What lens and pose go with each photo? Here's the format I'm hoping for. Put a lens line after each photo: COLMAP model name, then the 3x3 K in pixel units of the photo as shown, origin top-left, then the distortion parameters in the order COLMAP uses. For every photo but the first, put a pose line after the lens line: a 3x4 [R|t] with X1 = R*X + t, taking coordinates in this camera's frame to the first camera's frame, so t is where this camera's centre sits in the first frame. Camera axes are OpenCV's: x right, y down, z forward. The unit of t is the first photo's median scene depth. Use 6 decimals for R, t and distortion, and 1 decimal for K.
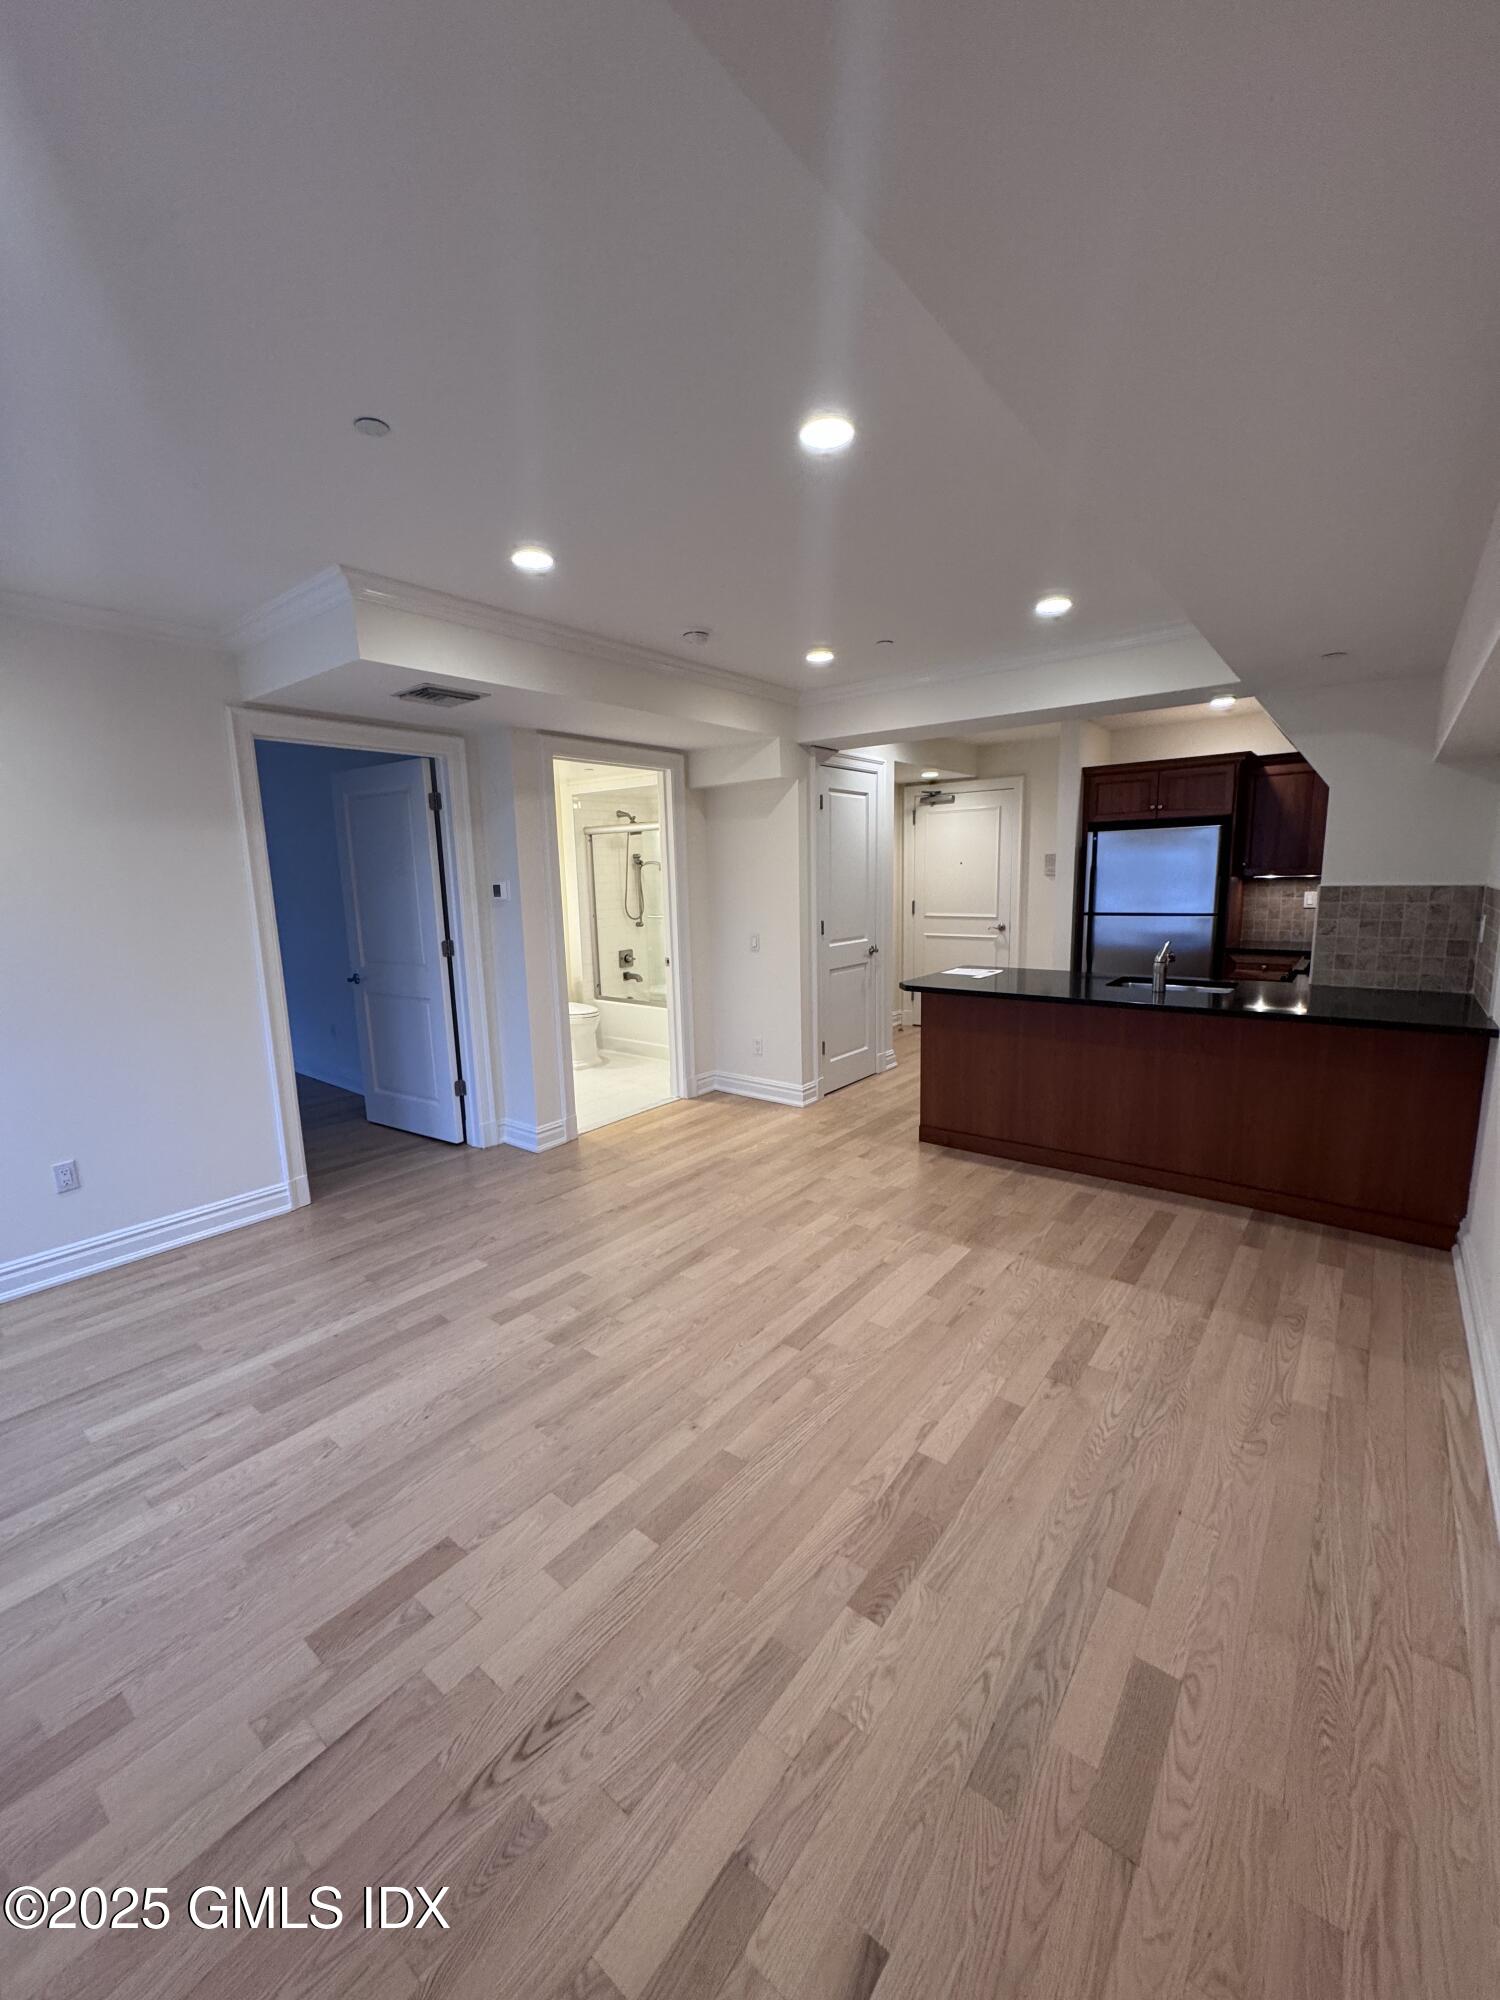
lens RADIAL K [[793.2, 0, 750.0], [0, 793.2, 1000.0], [0, 0, 1]] dist [-0.008244, 0.002185]
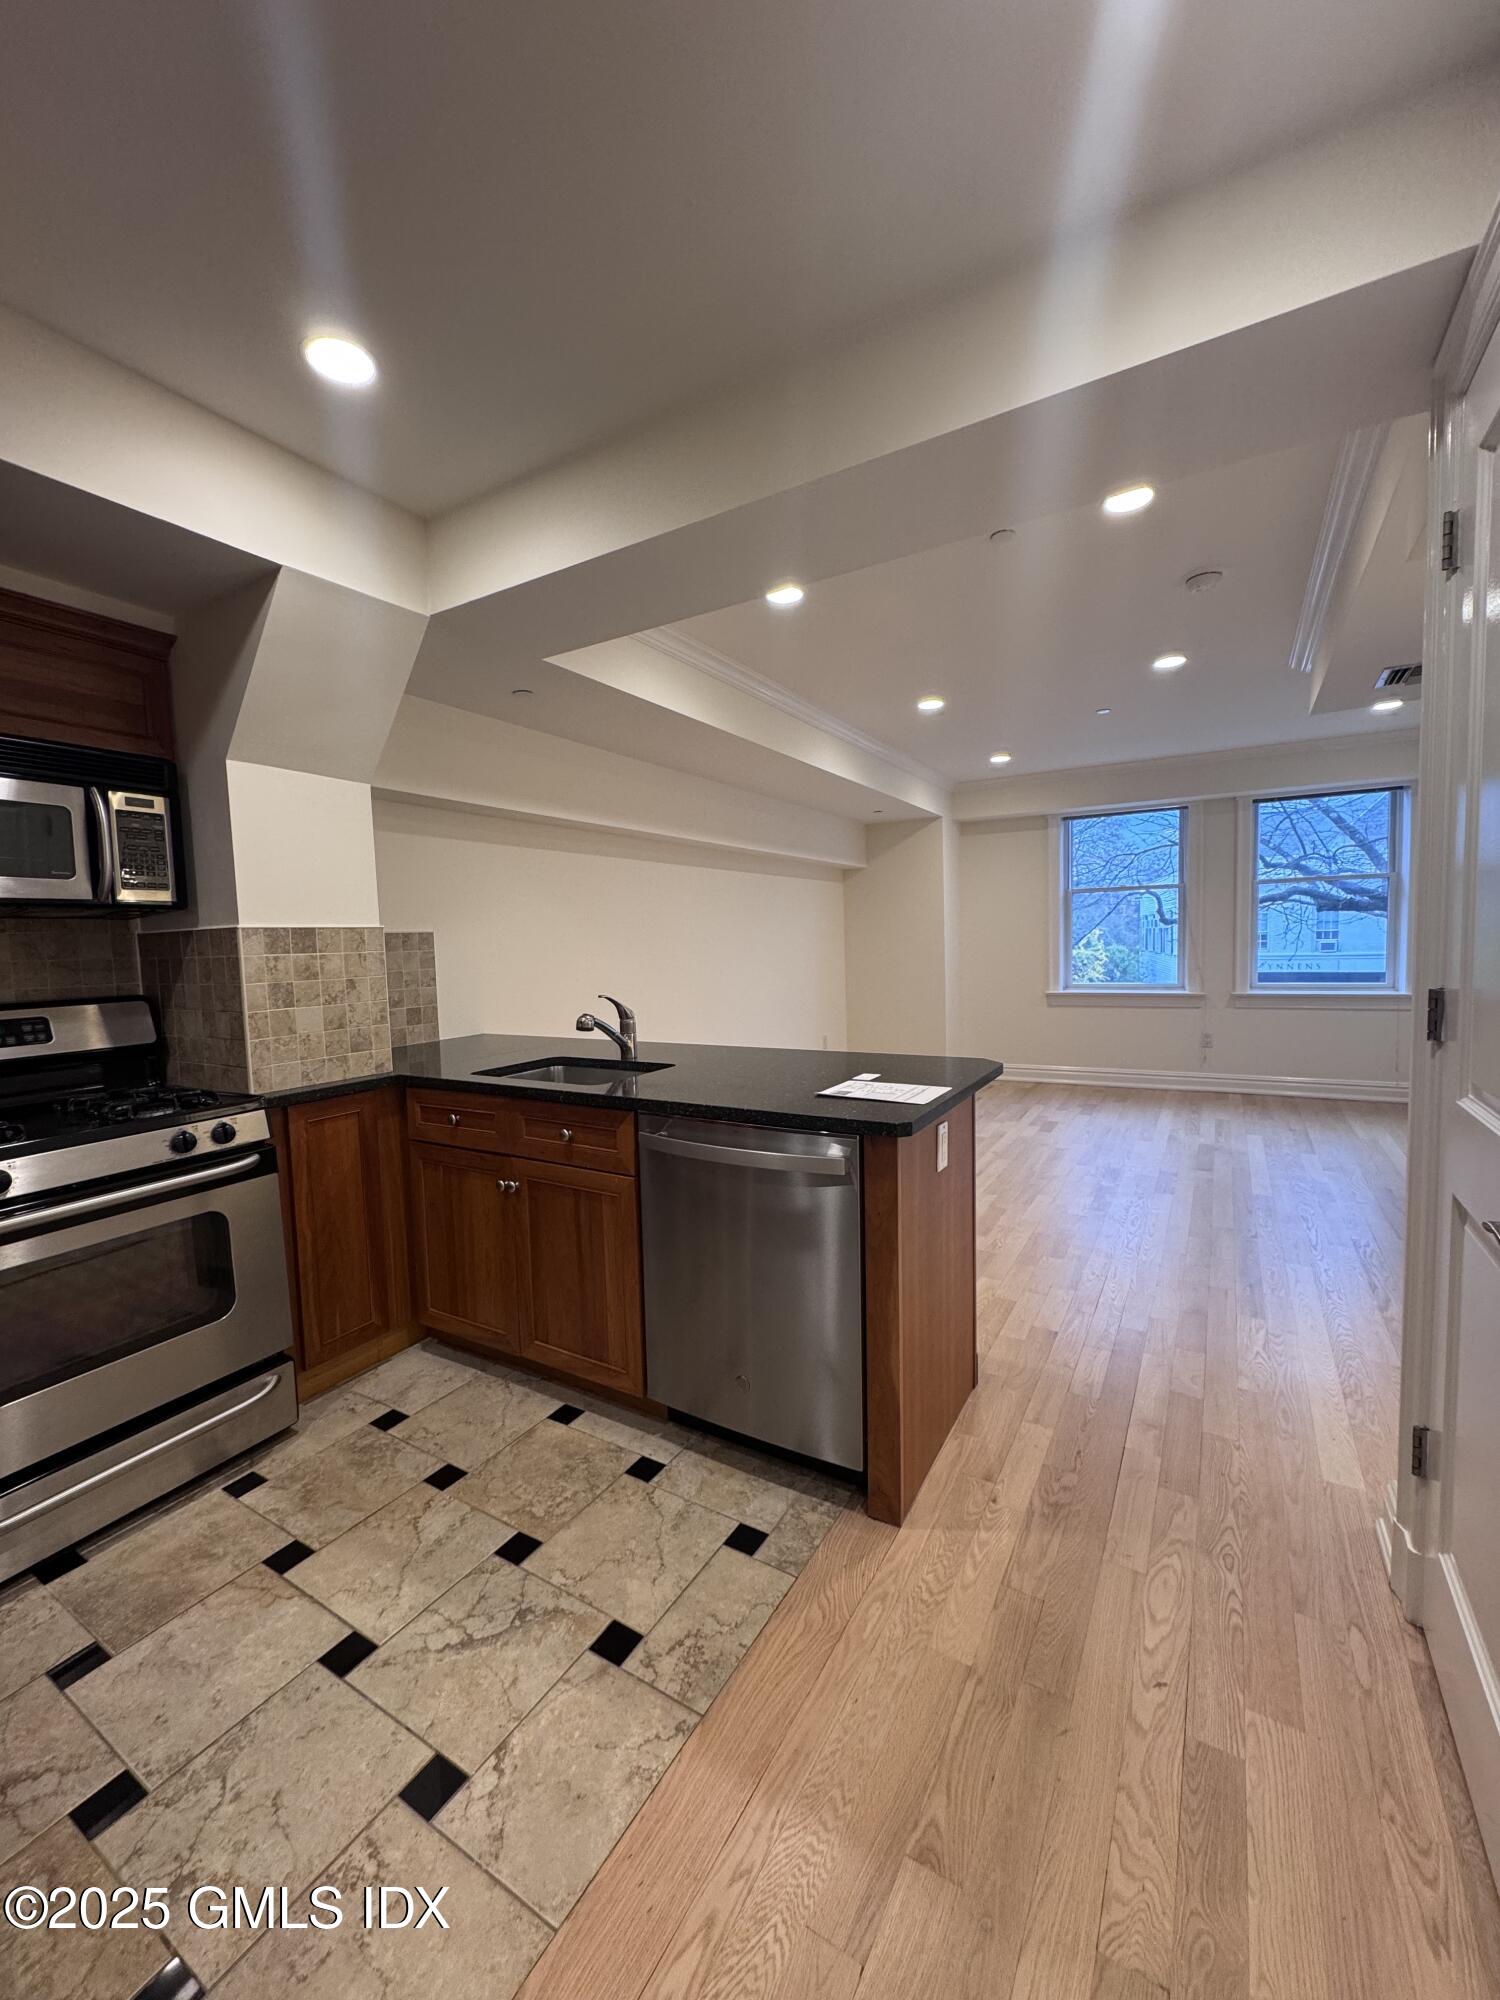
lens RADIAL K [[793.2, 0, 750.0], [0, 793.2, 1000.0], [0, 0, 1]] dist [-0.008244, 0.002185]
pose [[-0.989547, 0.065861, -0.128293, 0.394646], [0.033828, 0.970809, 0.237458, -0.186229], [0.140187, 0.230636, -0.962889, 1.363779]]
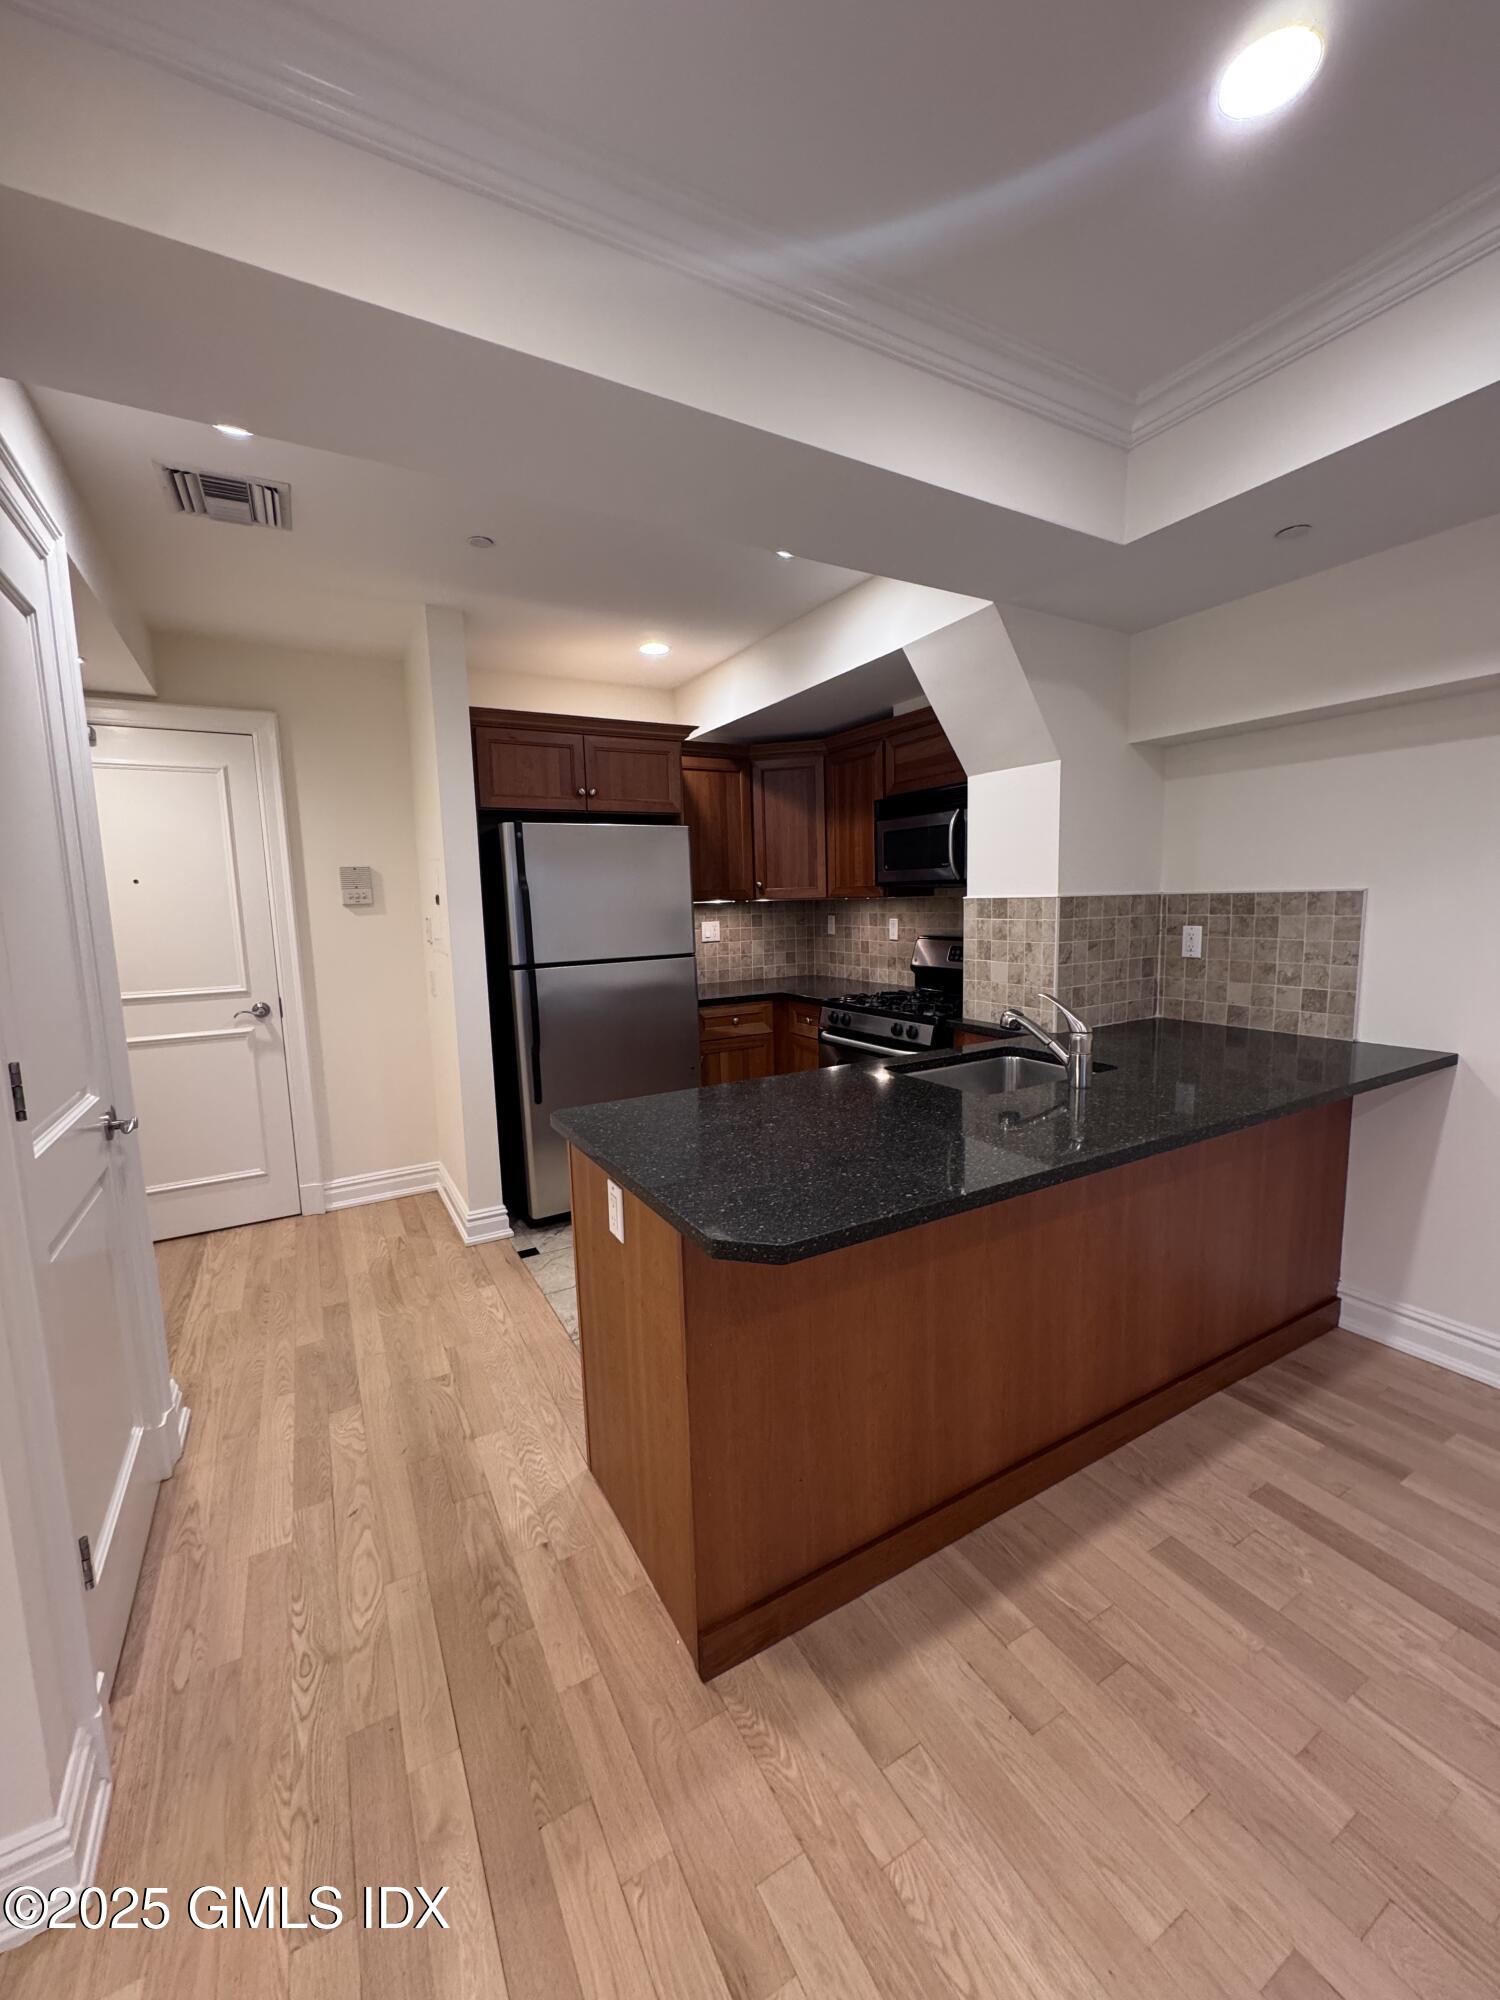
lens RADIAL K [[793.2, 0, 750.0], [0, 793.2, 1000.0], [0, 0, 1]] dist [-0.008244, 0.002185]
pose [[0.373718, -0.100344, 0.922099, -0.044833], [0.165370, 0.985412, 0.040211, -0.100778], [-0.912682, 0.137460, 0.384860, 0.788899]]
